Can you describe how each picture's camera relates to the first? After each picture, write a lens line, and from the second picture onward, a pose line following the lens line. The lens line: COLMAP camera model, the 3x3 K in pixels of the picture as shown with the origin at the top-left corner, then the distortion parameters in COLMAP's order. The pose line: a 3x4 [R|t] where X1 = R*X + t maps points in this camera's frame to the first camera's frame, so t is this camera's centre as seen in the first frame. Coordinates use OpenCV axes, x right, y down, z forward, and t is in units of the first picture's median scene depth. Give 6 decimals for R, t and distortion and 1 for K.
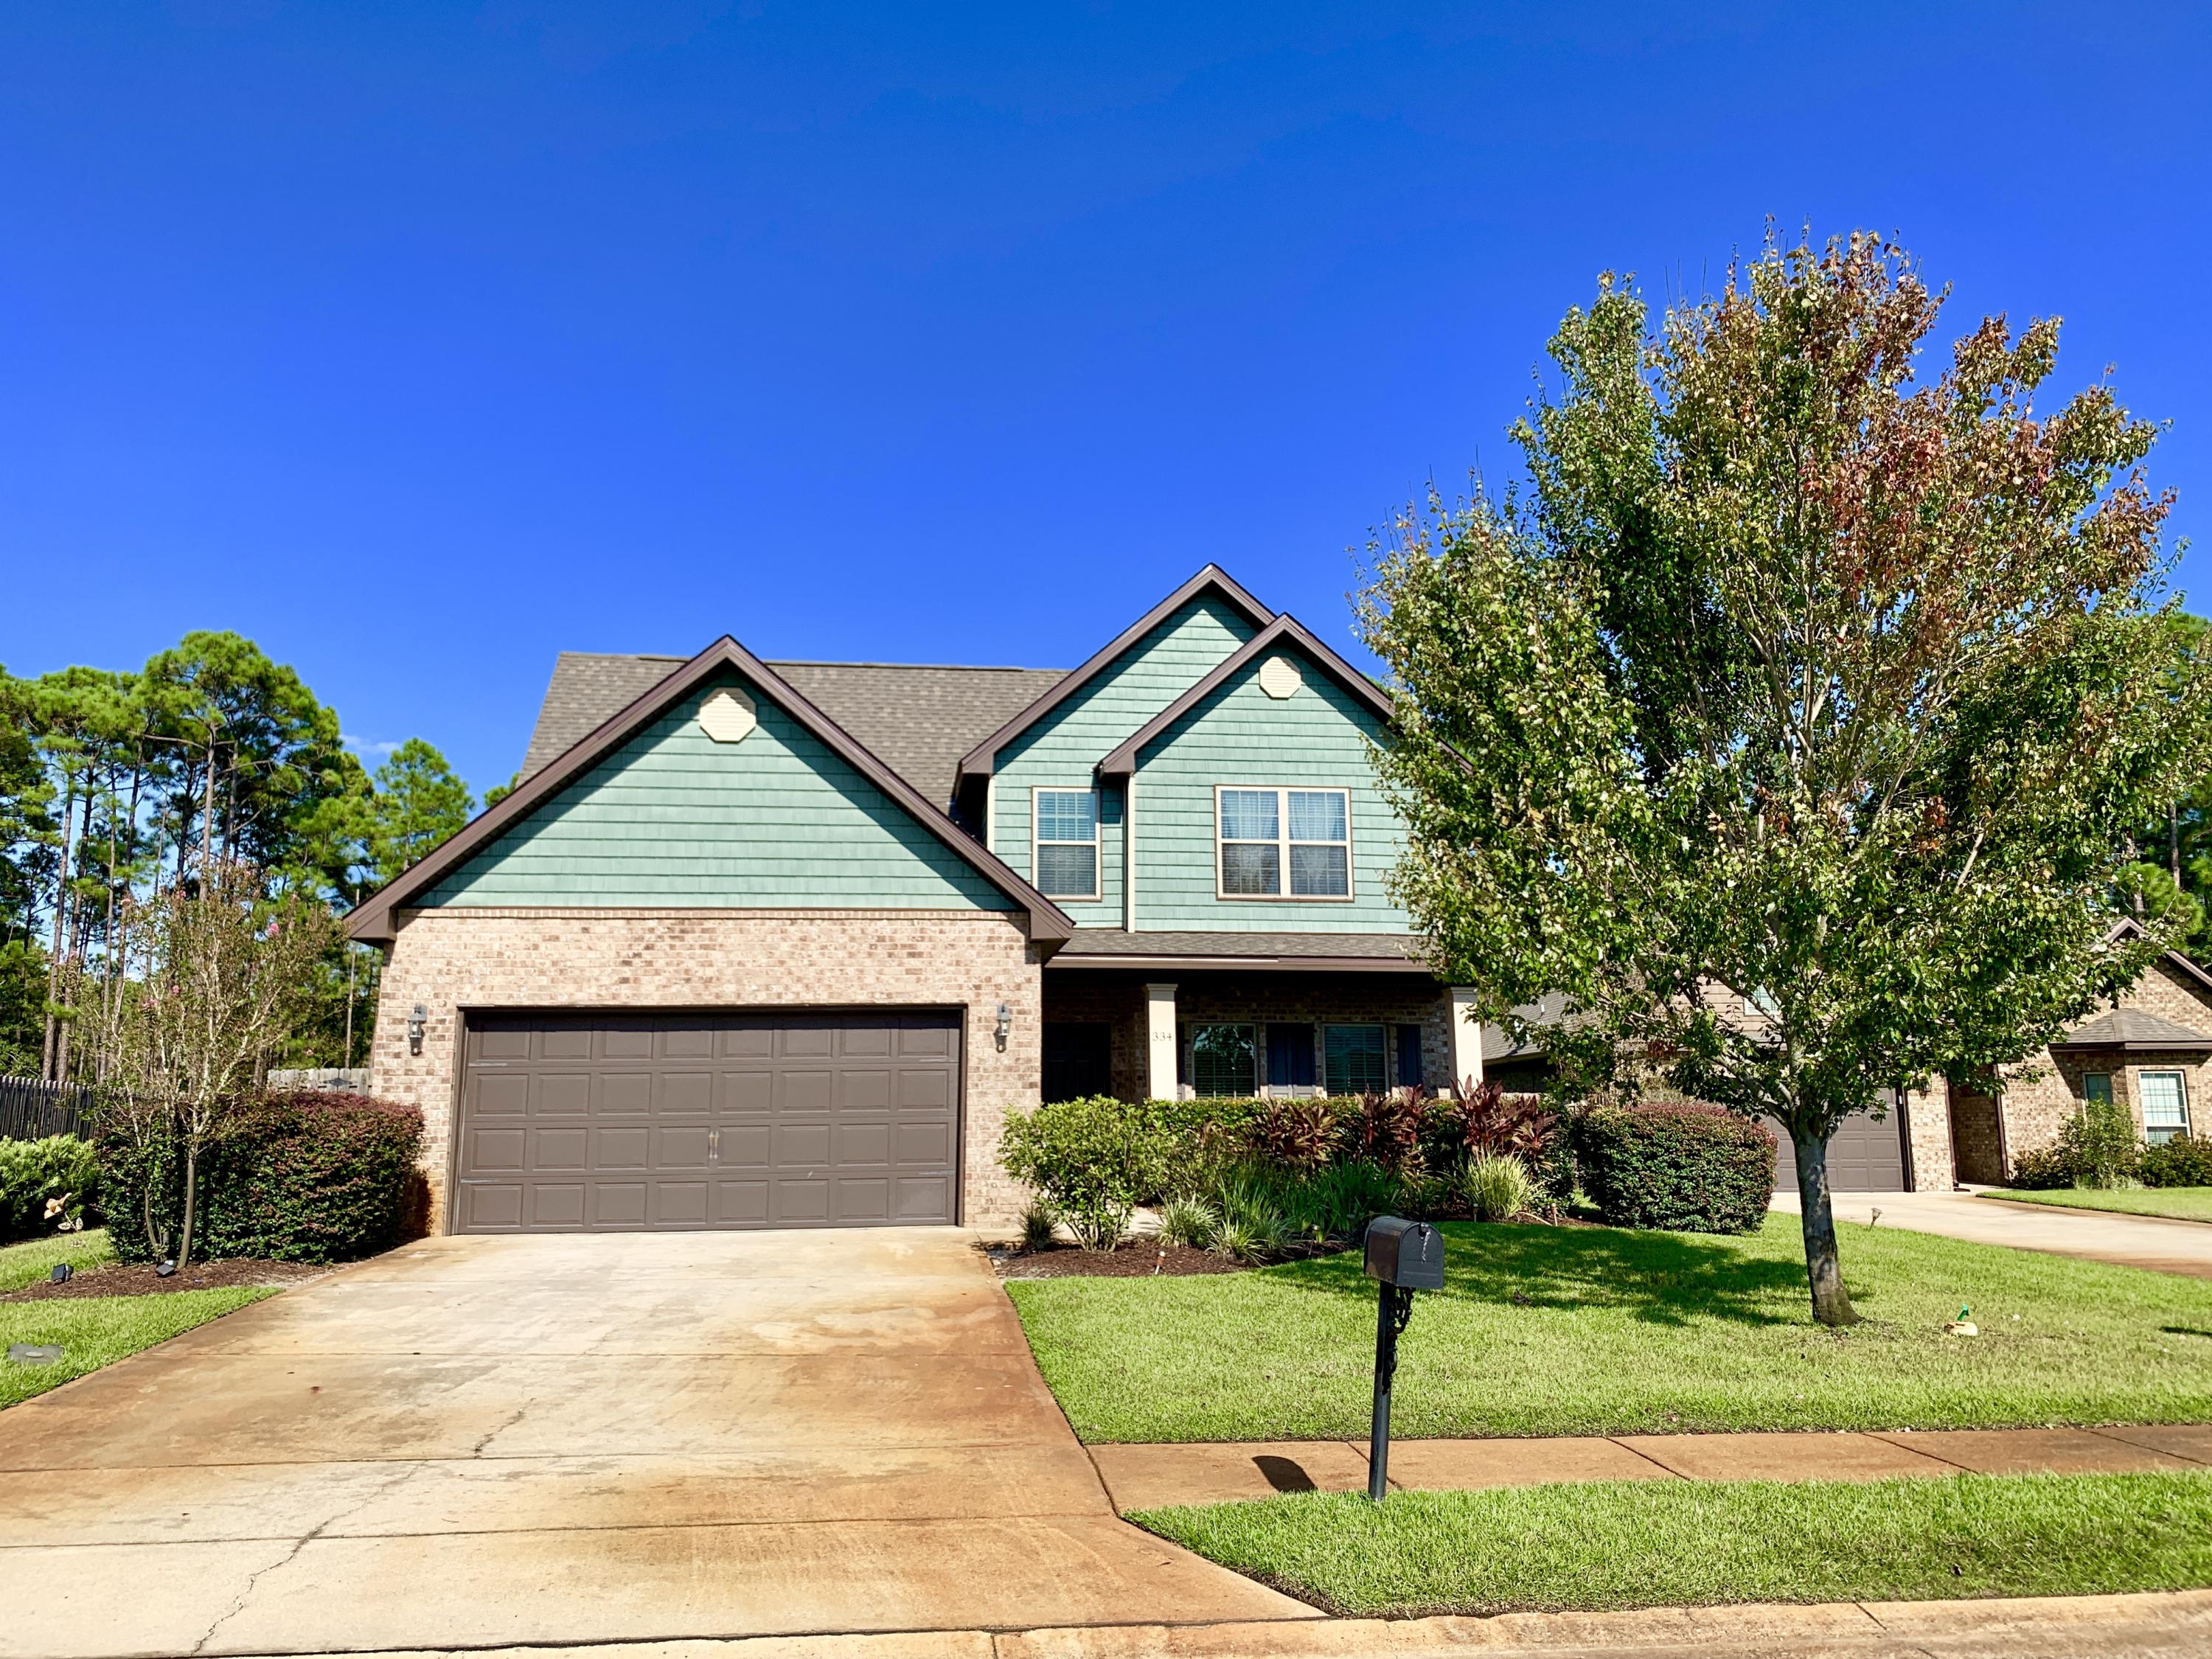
lens RADIAL K [[1690.3, 0, 1114.0], [0, 1690.3, 805.8], [0, 0, 1]] dist [0.025504, -0.035539]
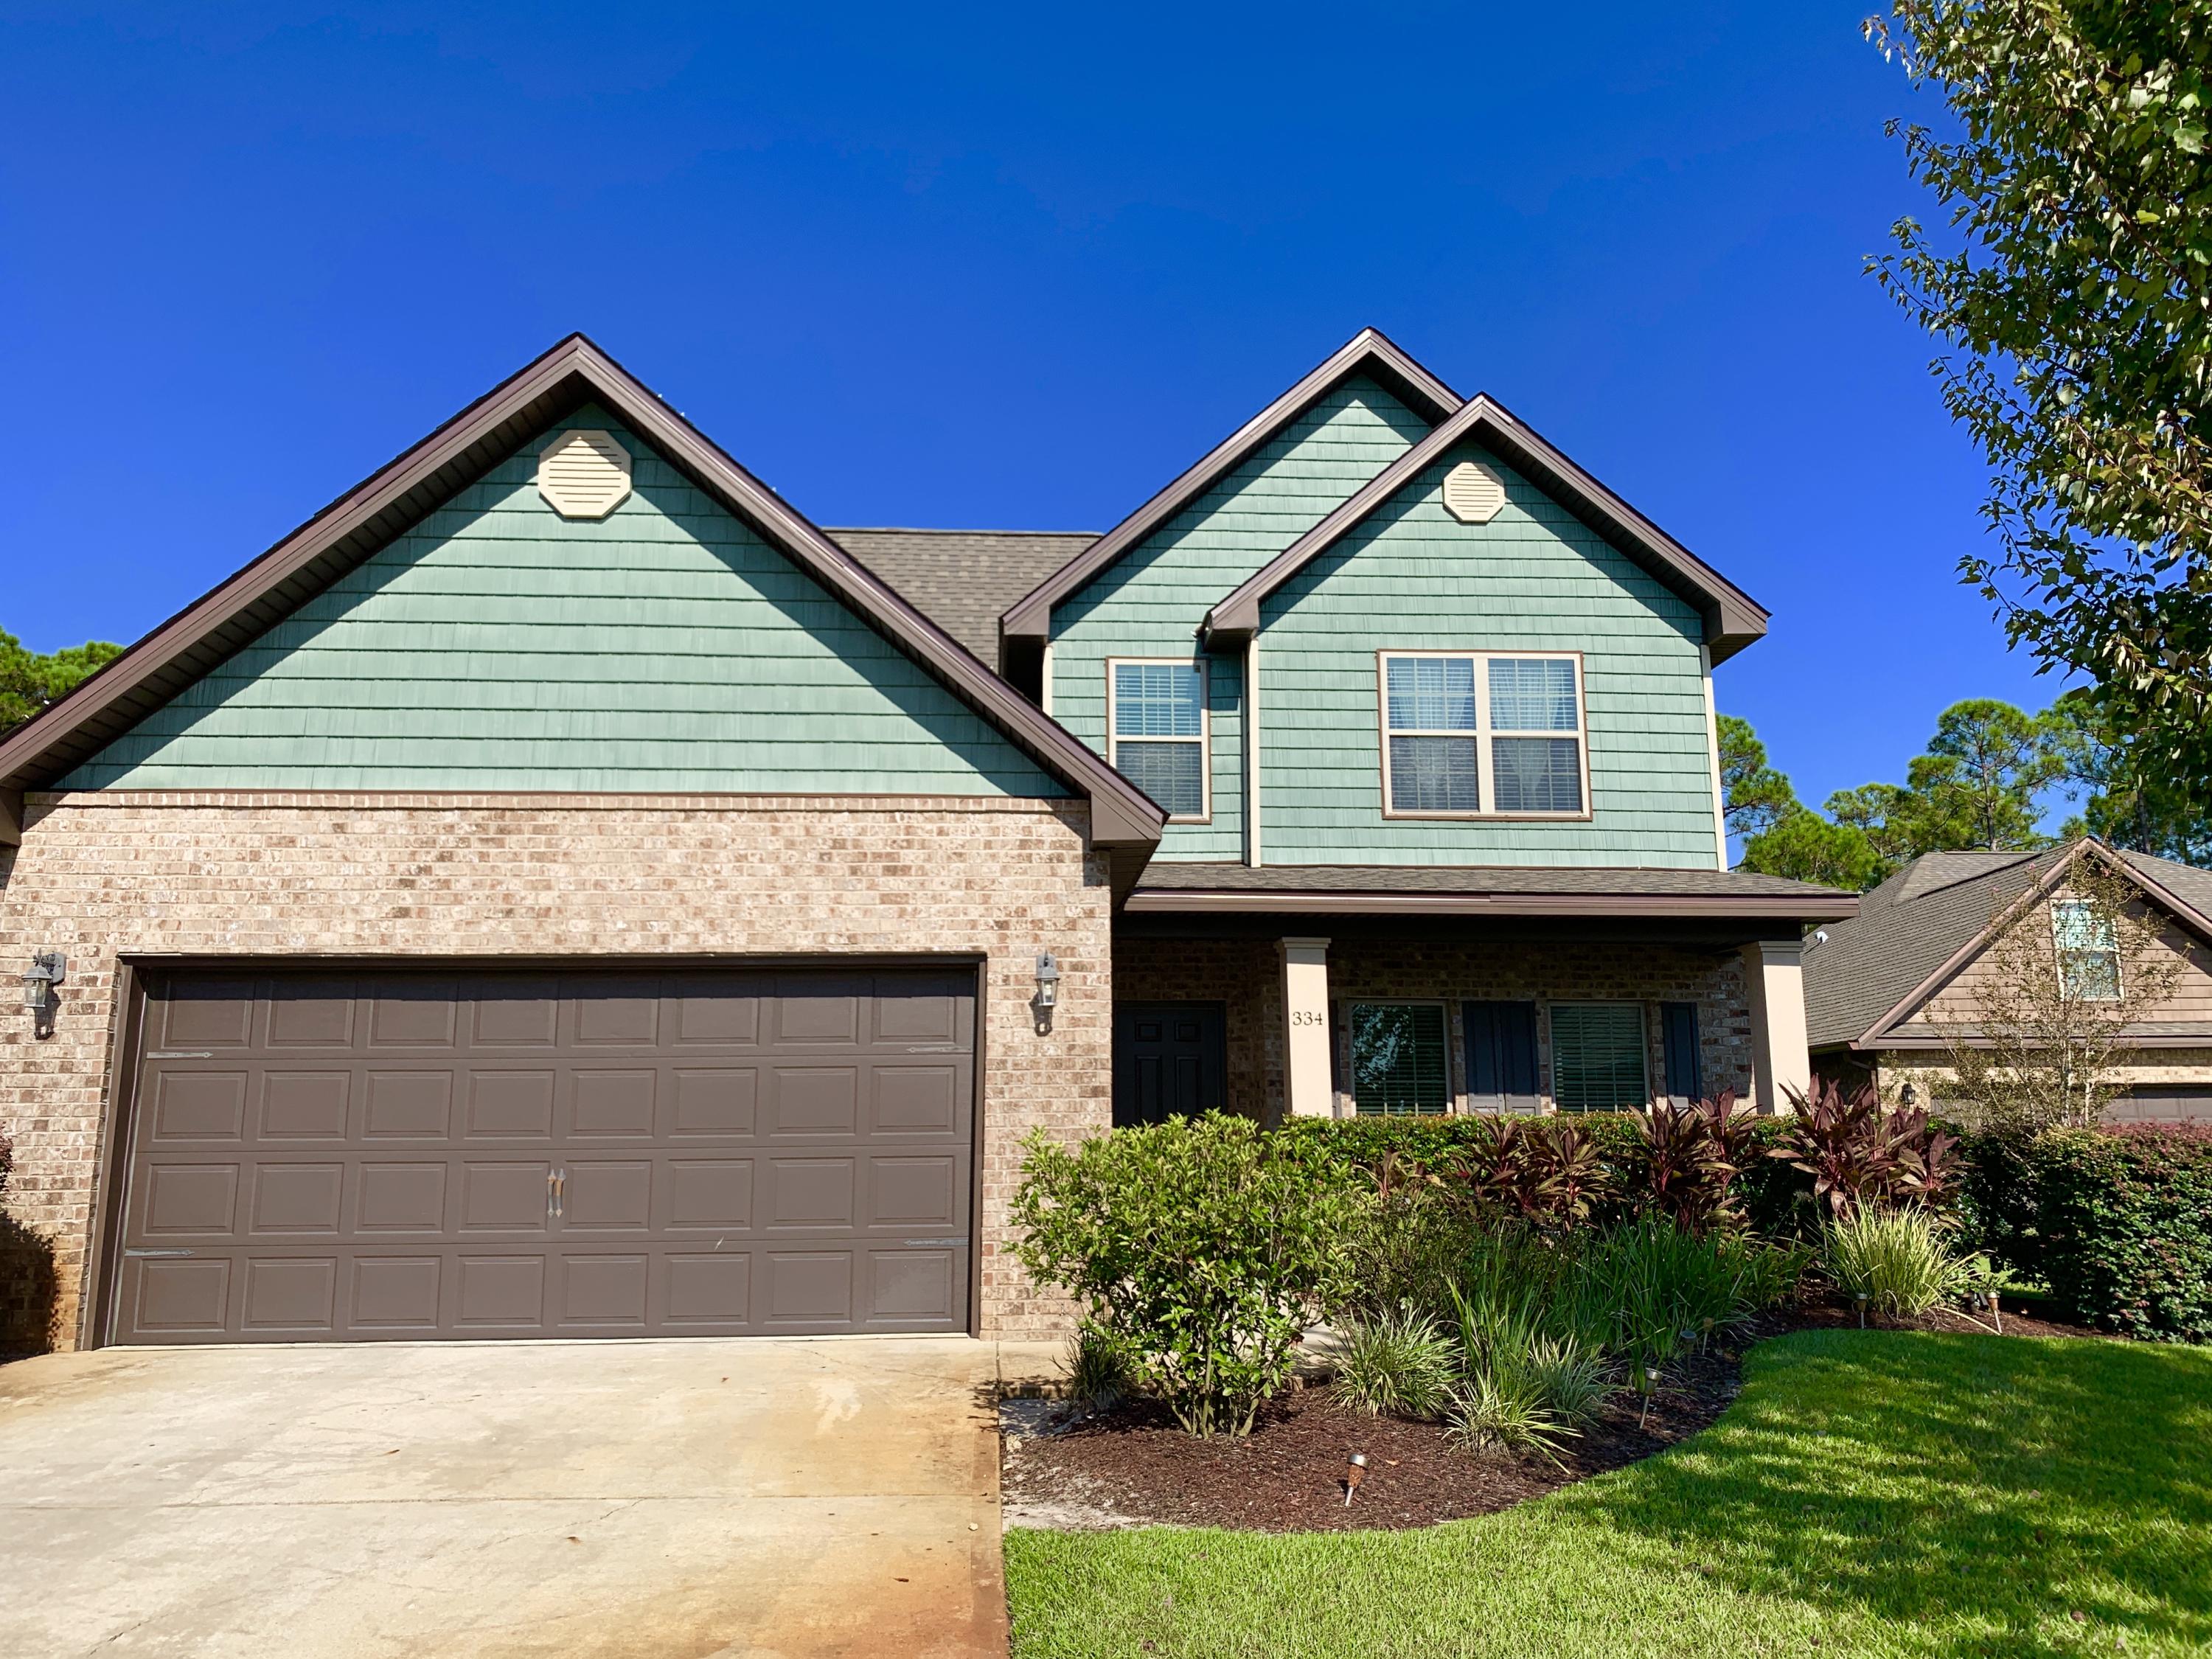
lens RADIAL K [[1690.3, 0, 1082.6], [0, 1690.3, 849.1], [0, 0, 1]] dist [0.025504, -0.035539]
pose [[0.996709, -0.010044, -0.080441, -0.005686], [0.011555, 0.999765, 0.018346, 0.070100], [0.080237, -0.019215, 0.996591, 0.416188]]
